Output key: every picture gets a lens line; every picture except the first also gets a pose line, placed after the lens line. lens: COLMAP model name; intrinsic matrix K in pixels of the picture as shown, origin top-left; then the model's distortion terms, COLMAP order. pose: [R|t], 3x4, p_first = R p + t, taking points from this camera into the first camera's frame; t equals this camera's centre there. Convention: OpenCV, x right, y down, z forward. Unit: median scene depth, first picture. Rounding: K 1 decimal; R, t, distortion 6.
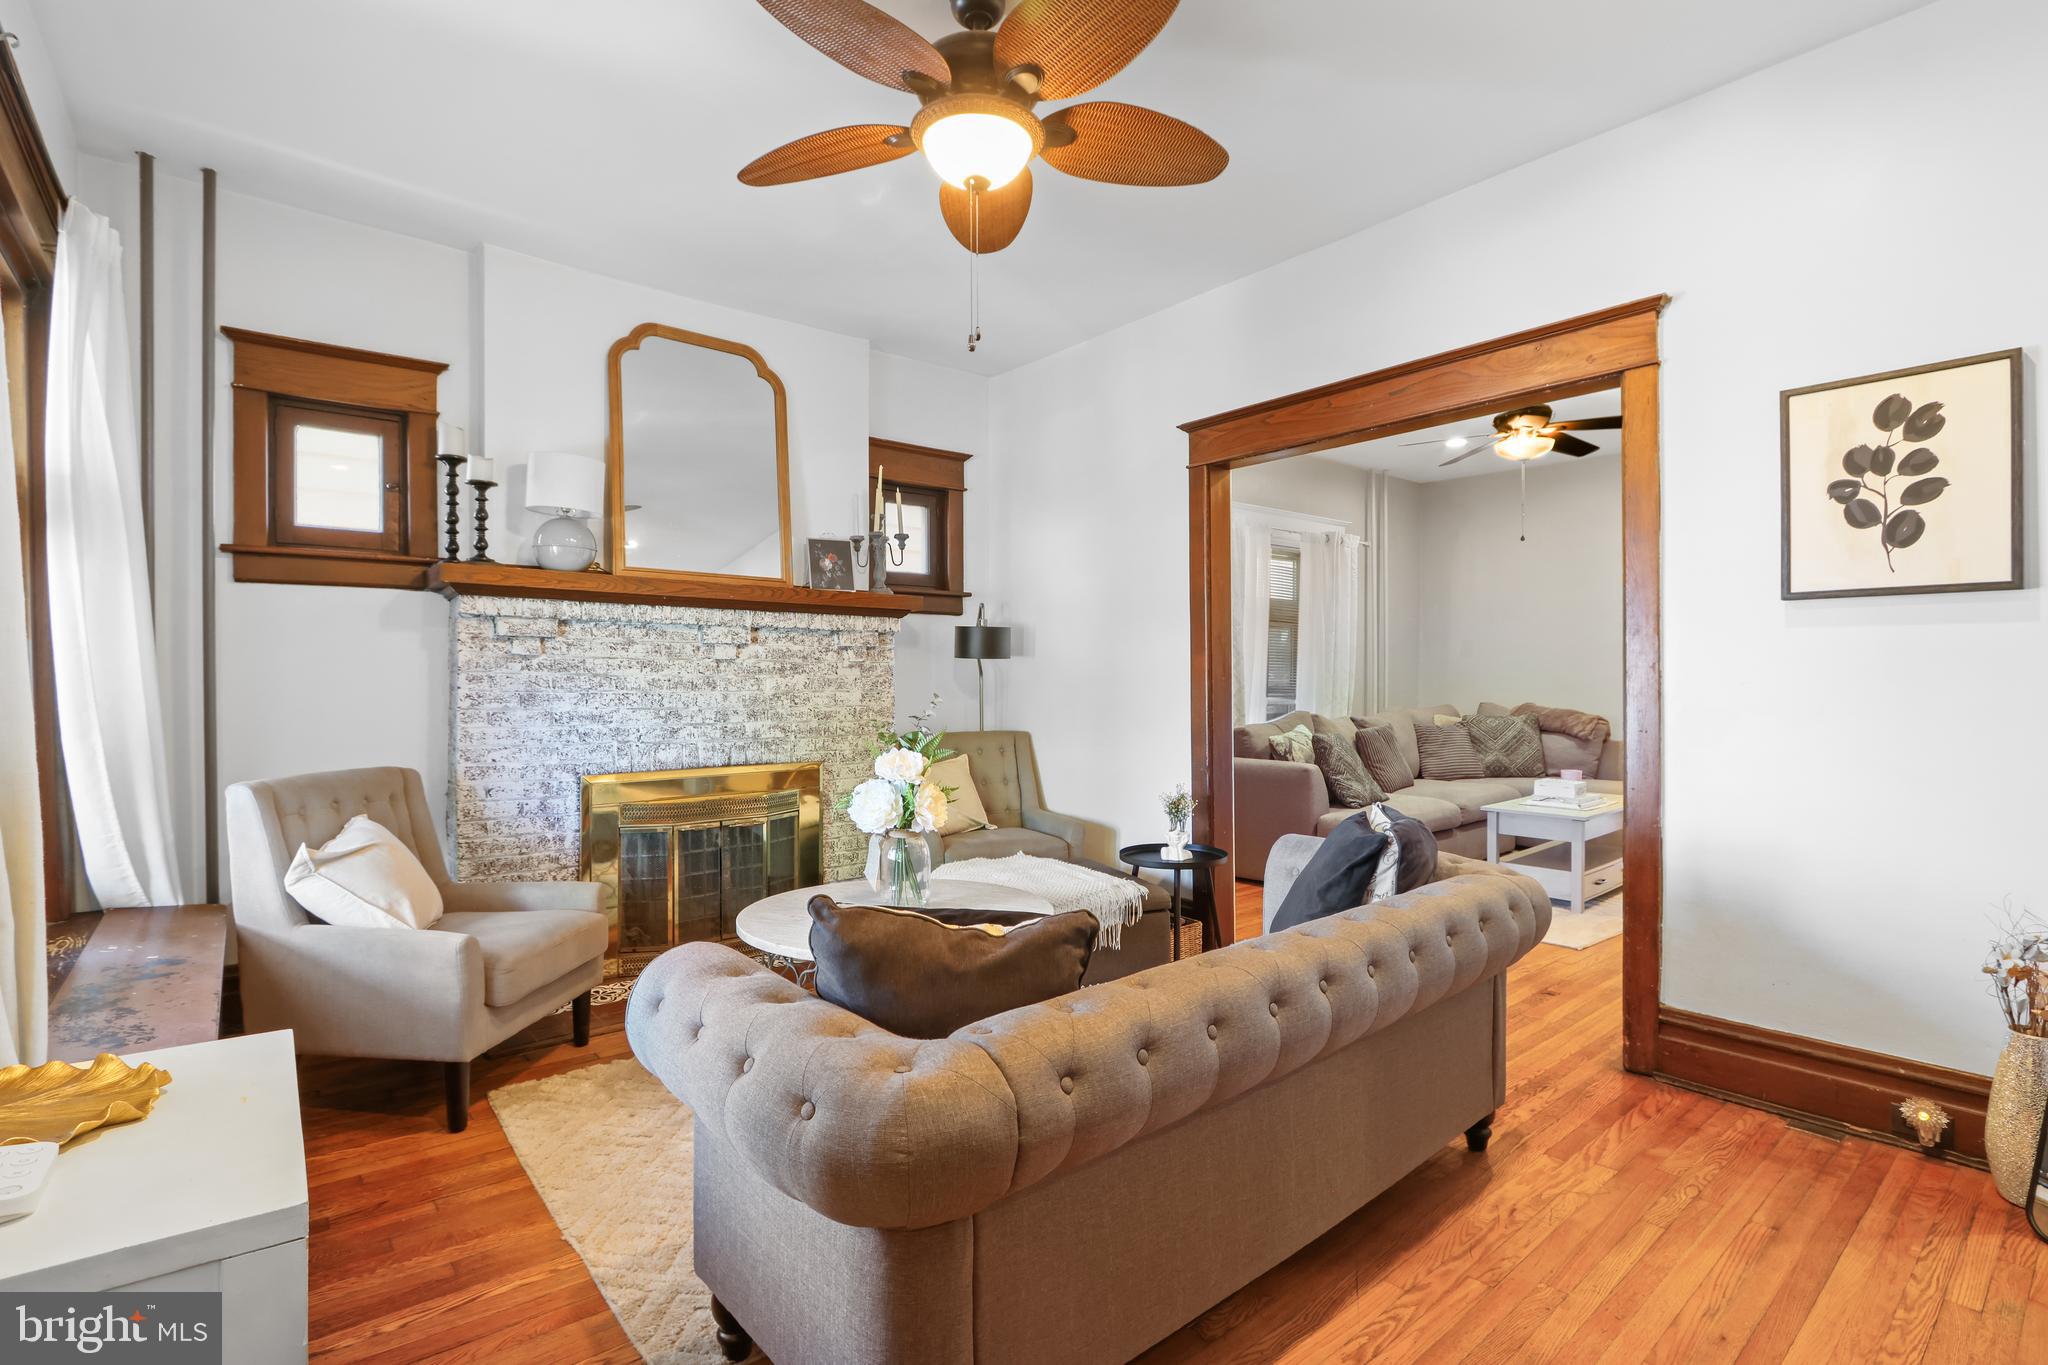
lens RADIAL K [[950.6, 0, 1021.1], [0, 950.6, 678.6], [0, 0, 1]] dist [-0.021619, 0.006529]
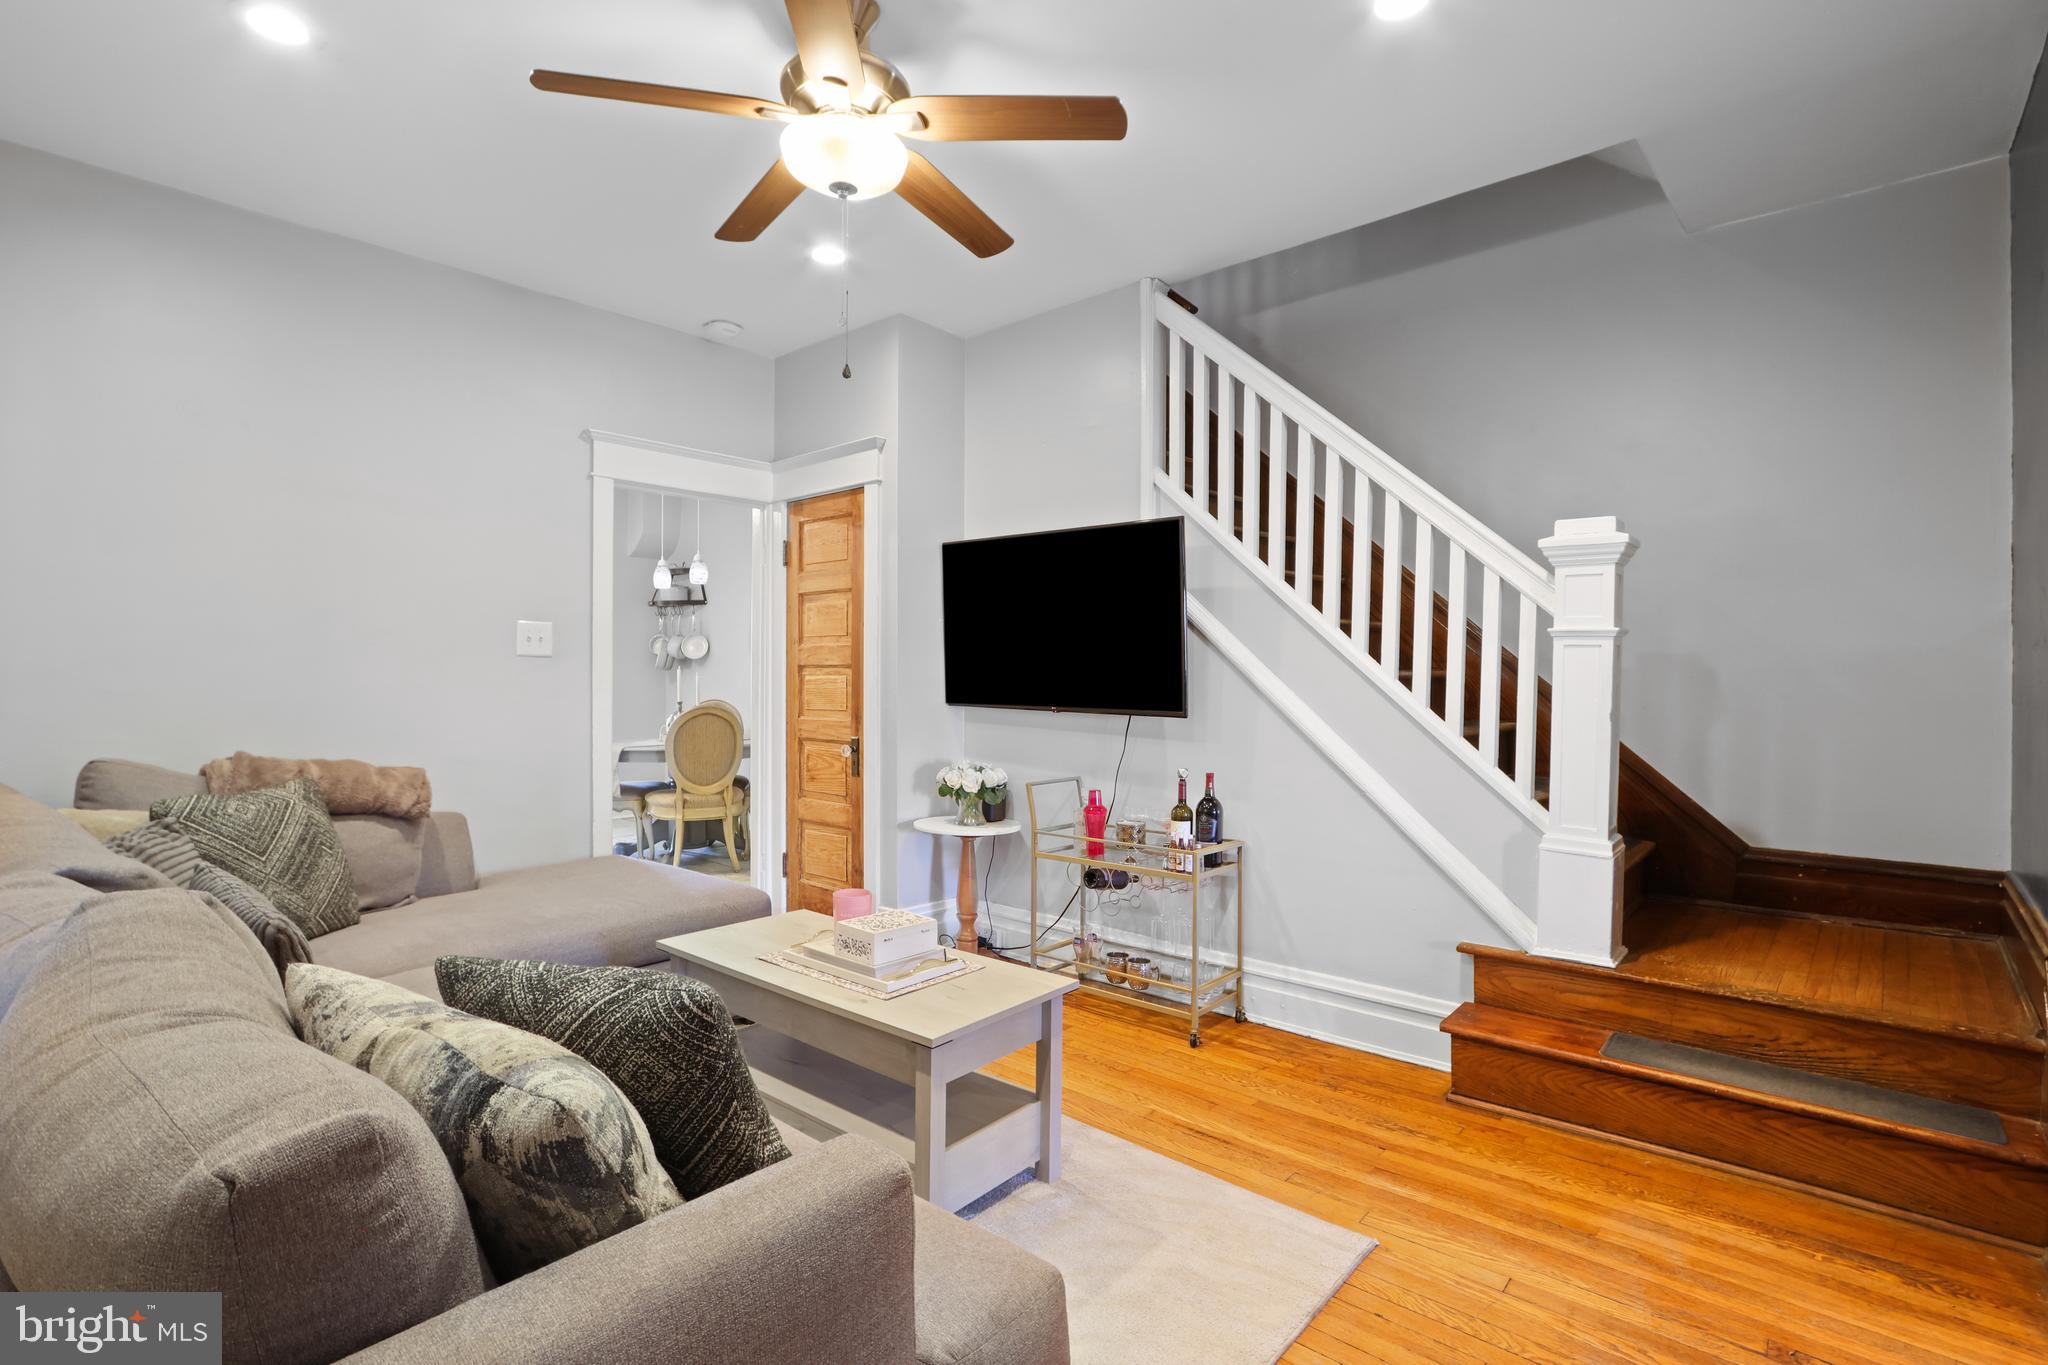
lens RADIAL K [[949.5, 0, 1016.0], [0, 949.5, 691.1], [0, 0, 1]] dist [-0.020486, 0.004179]
pose [[-0.150108, -0.013345, 0.988580, 0.121193], [-0.002007, 0.999911, 0.013193, -0.013798], [-0.988668, -0.000004, -0.150121, 1.226635]]
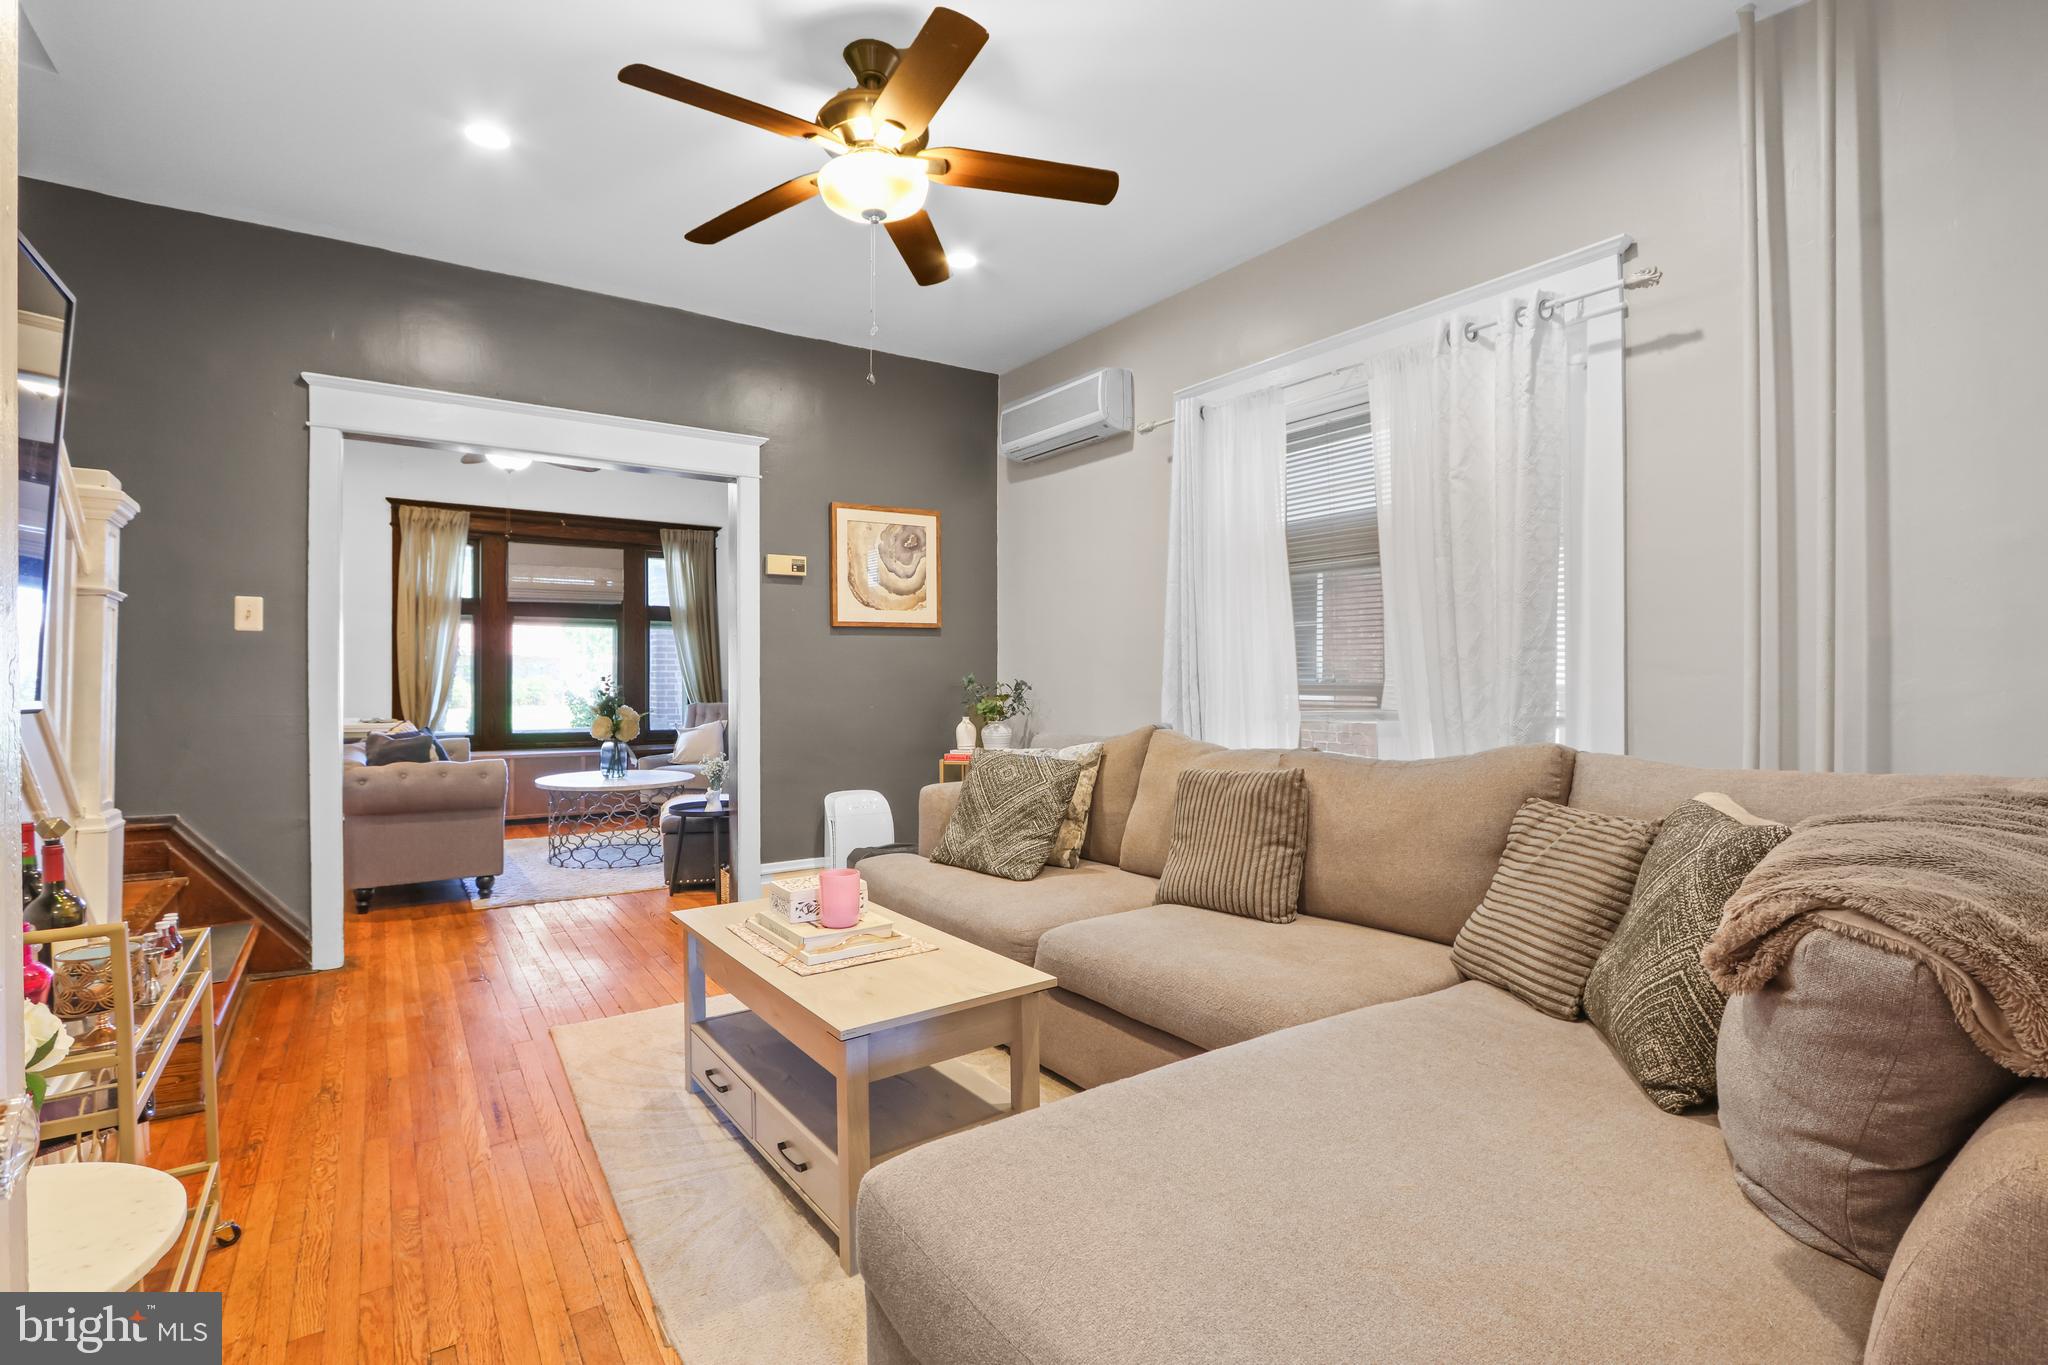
lens RADIAL K [[950.6, 0, 1021.1], [0, 950.6, 678.6], [0, 0, 1]] dist [-0.021619, 0.006529]
pose [[-0.083280, 0.011002, -0.996465, 1.266186], [0.000469, 0.999939, 0.011001, 0.002292], [0.996526, 0.000449, -0.083280, 1.390515]]
